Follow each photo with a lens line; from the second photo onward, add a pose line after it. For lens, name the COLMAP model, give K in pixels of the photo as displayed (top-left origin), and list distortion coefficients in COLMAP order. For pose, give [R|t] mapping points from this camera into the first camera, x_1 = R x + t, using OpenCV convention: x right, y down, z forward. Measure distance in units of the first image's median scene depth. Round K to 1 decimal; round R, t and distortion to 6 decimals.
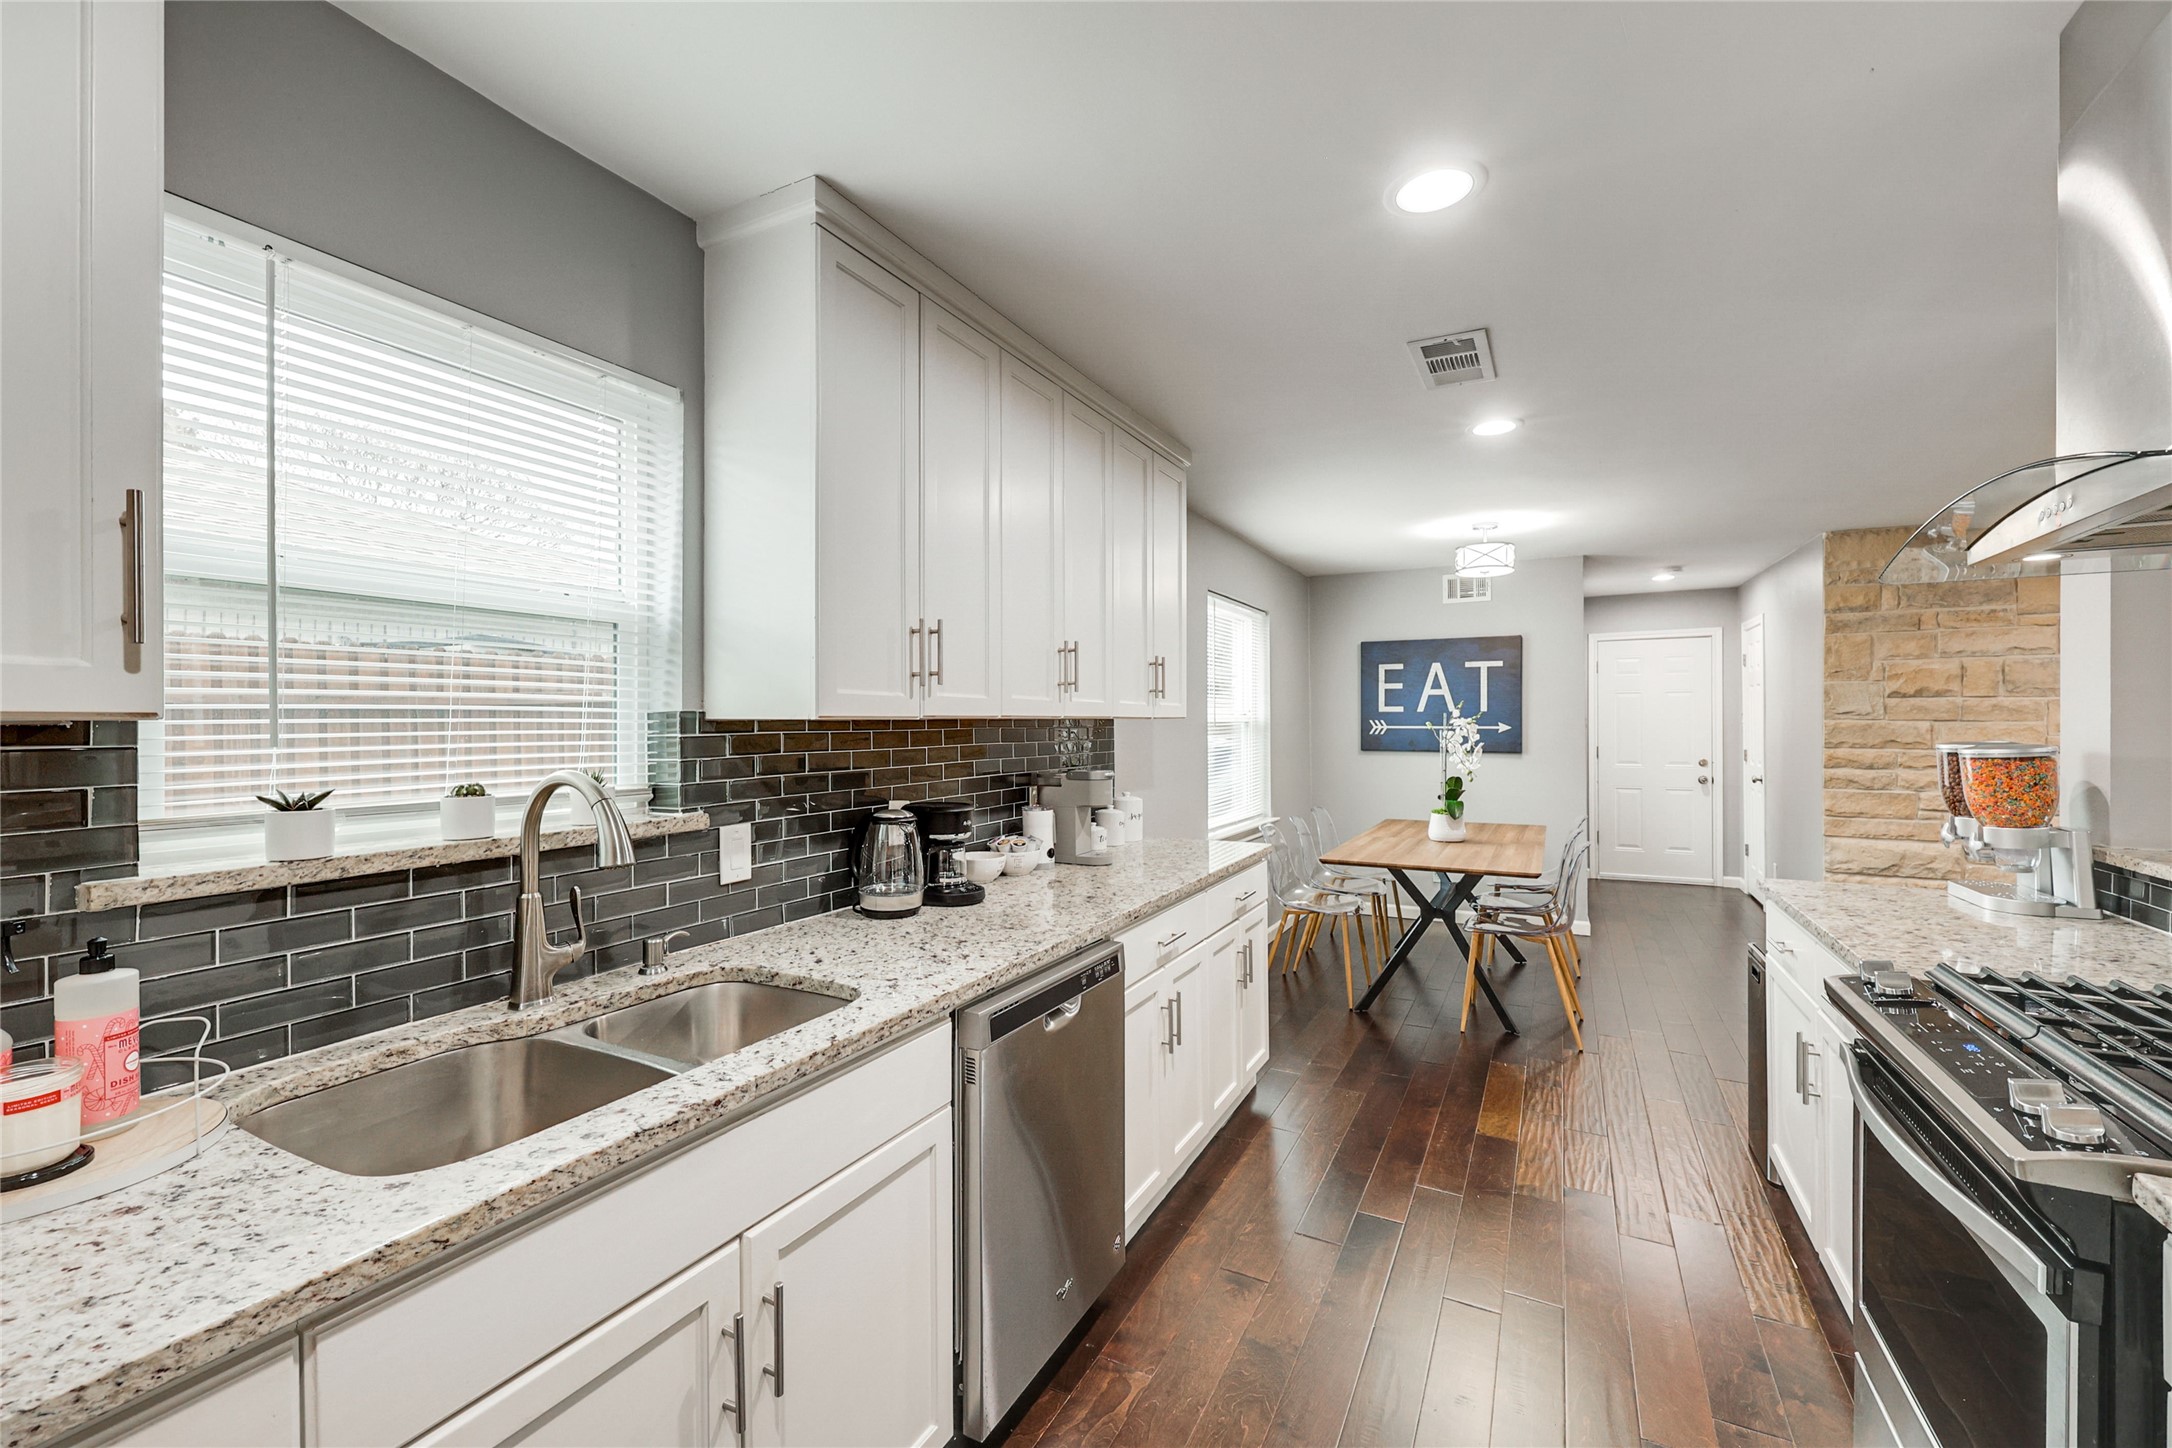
lens RADIAL K [[870.6, 0, 1086.0], [0, 870.6, 724.0], [0, 0, 1]] dist [0.000326, -0.000035]
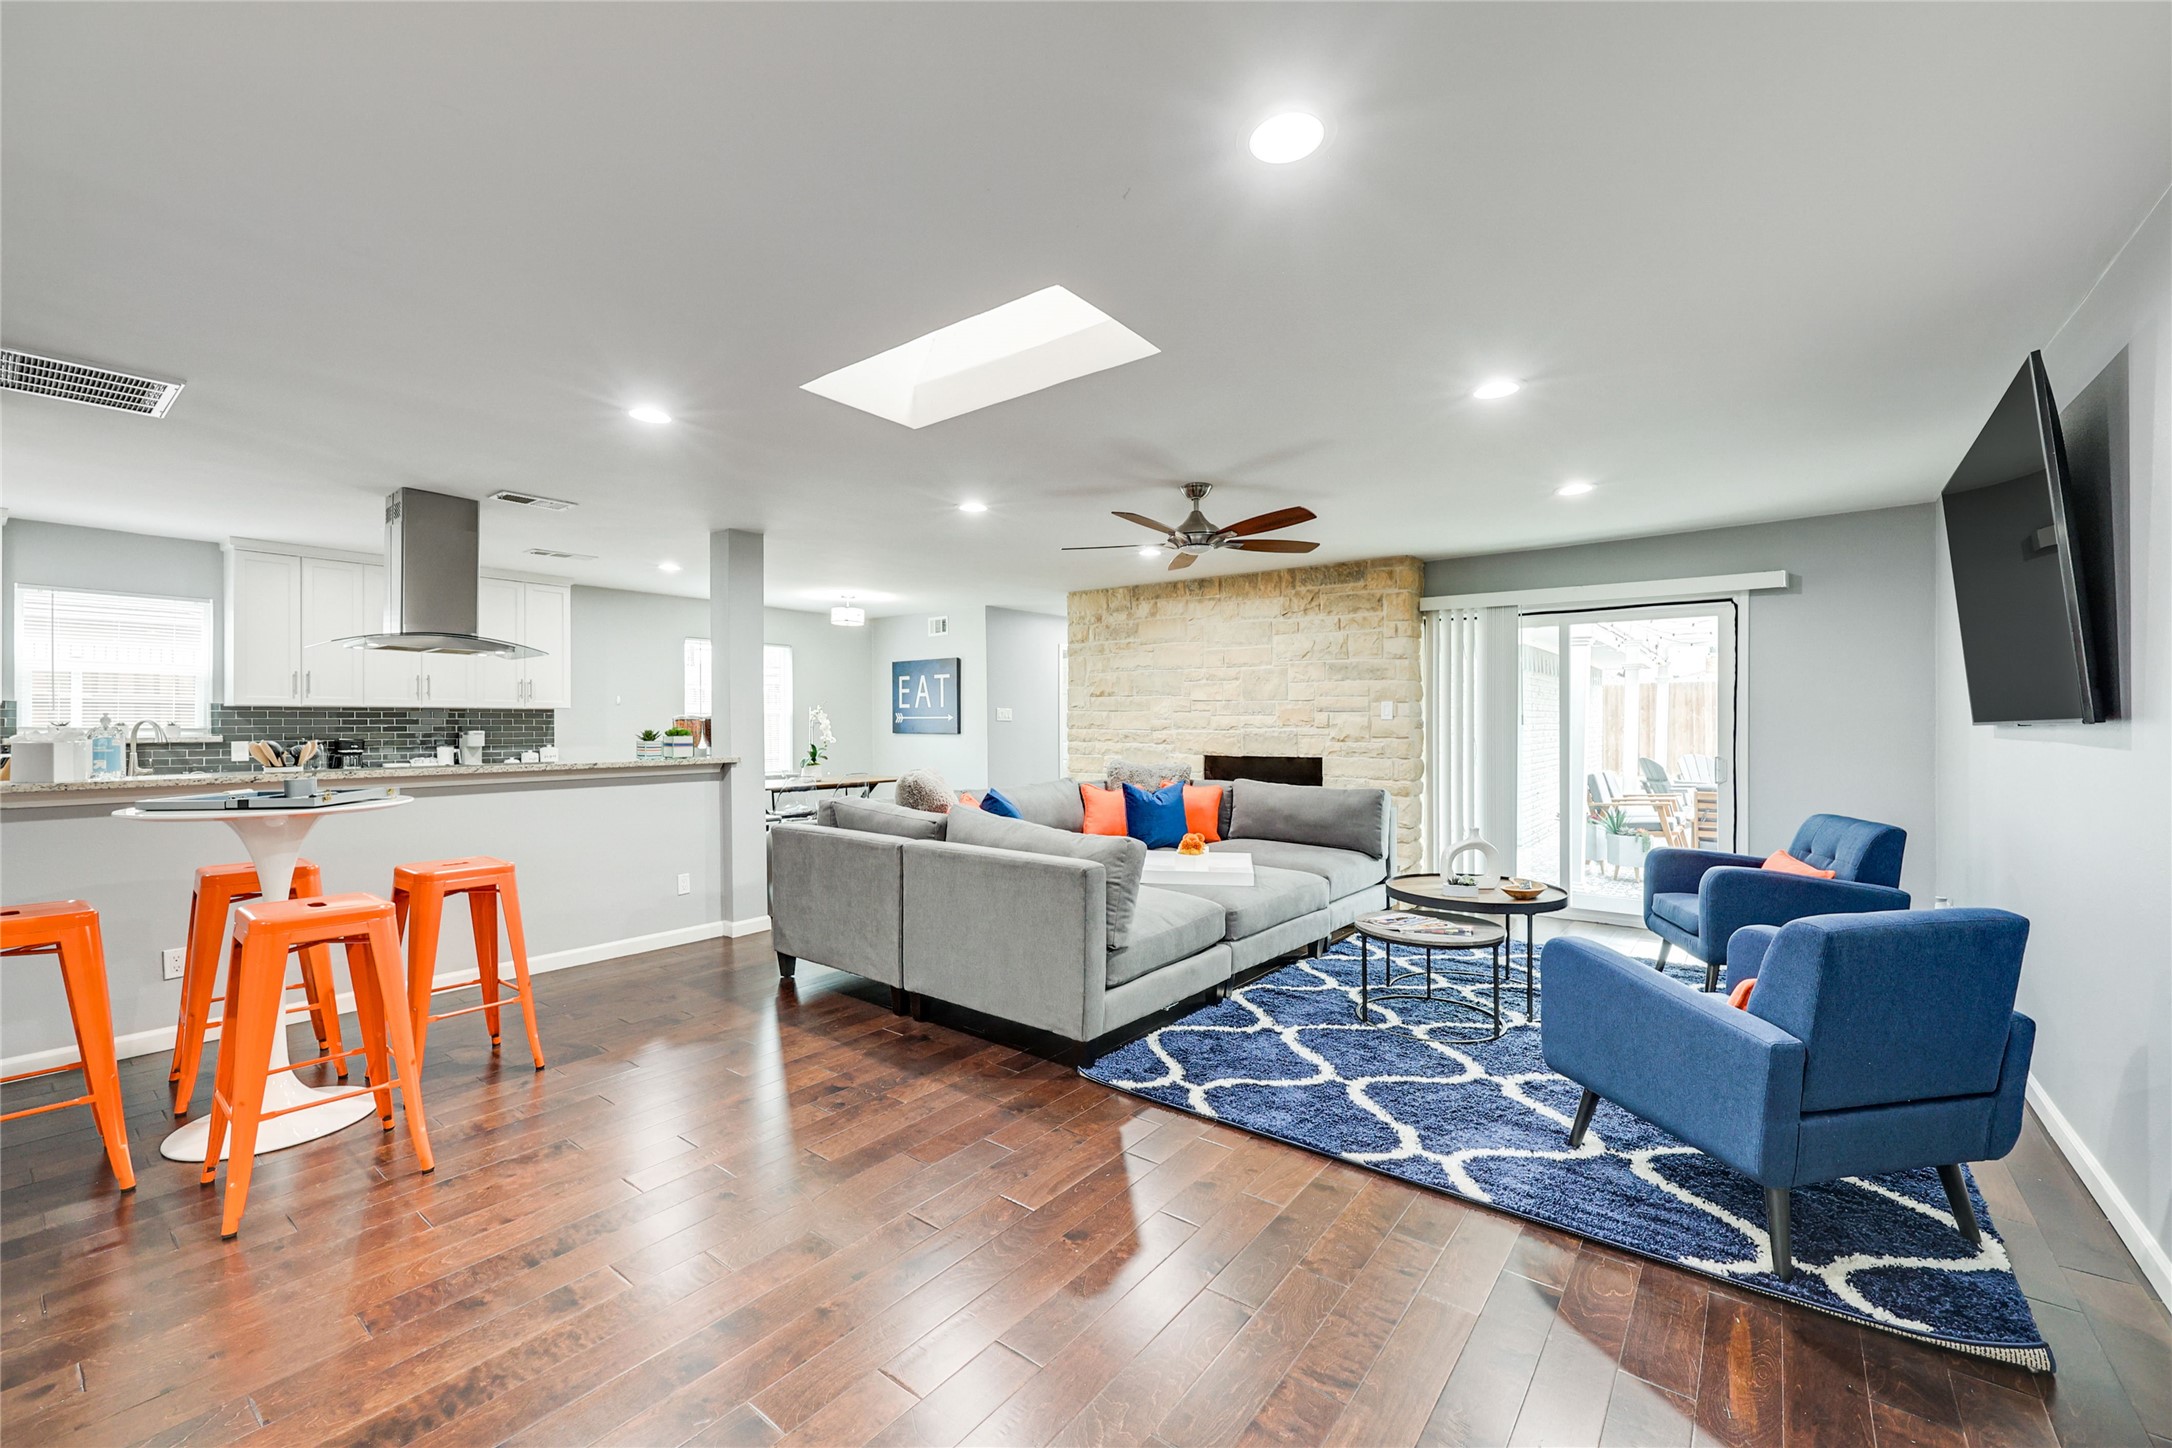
lens RADIAL K [[870.6, 0, 1086.0], [0, 870.6, 724.0], [0, 0, 1]] dist [0.000326, -0.000035]
pose [[0.984770, 0.000810, -0.173860, 1.171202], [-0.001460, 0.999992, -0.003614, 0.024798], [0.173856, 0.003813, 0.984764, -0.563505]]
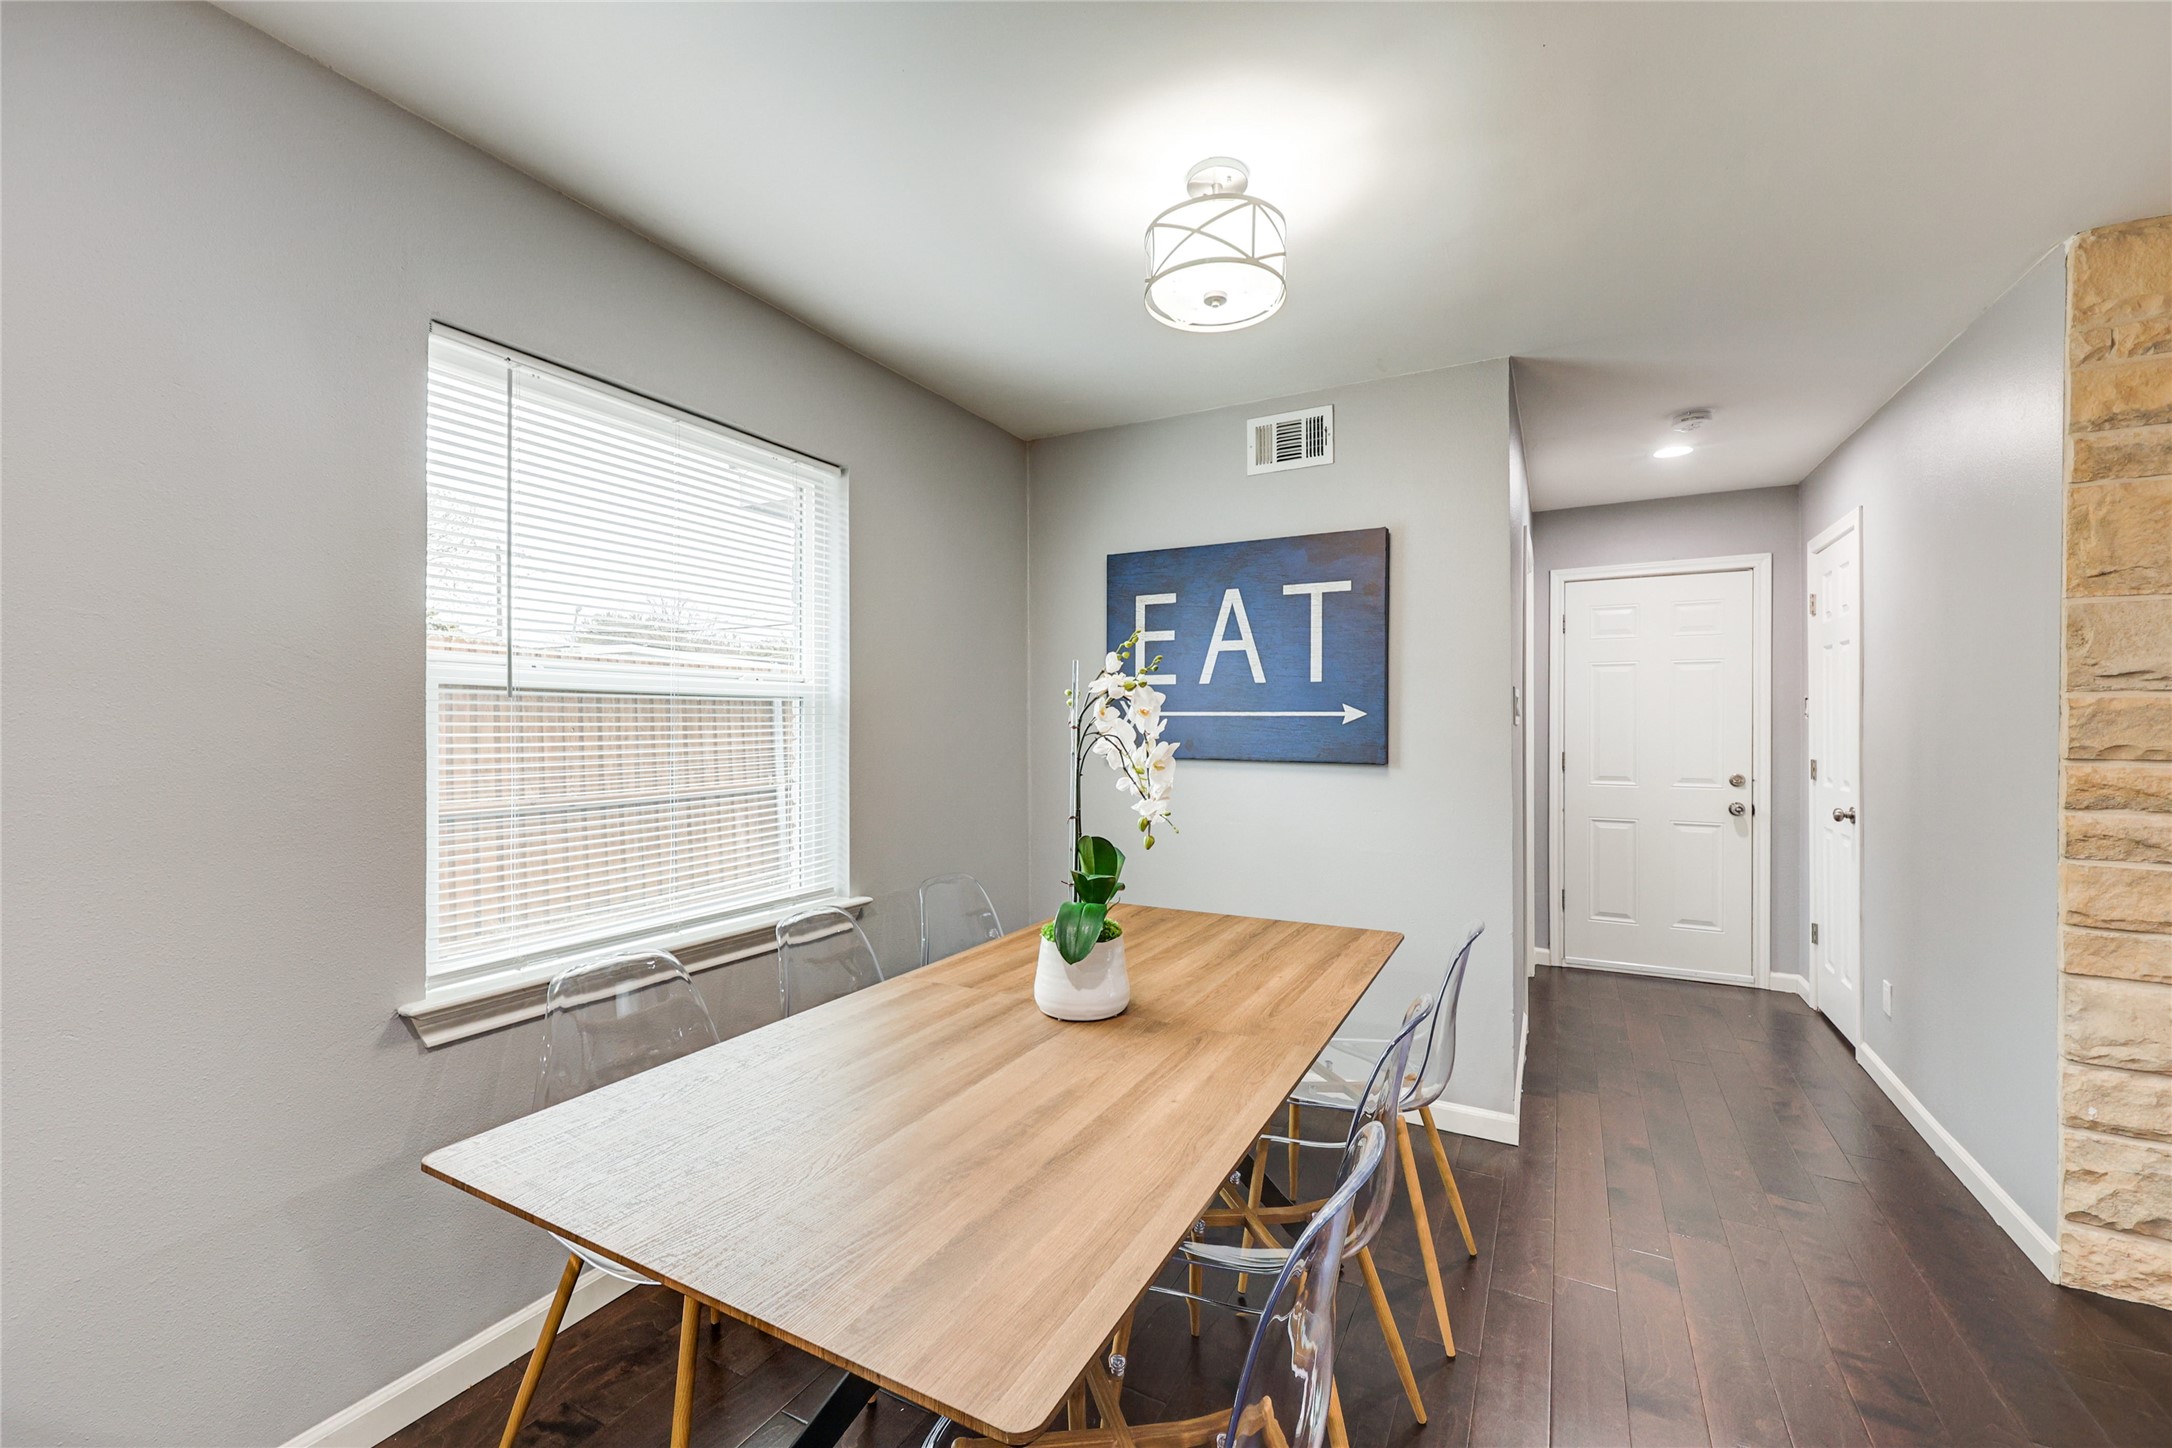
lens RADIAL K [[869.5, 0, 1086.0], [0, 869.5, 724.0], [0, 0, 1]] dist [0.001605, 0.000131]
pose [[0.999972, 0.006501, -0.003708, 0.391213], [-0.006508, 0.999977, -0.001913, 0.014190], [0.003695, 0.001937, 0.999991, 0.595033]]
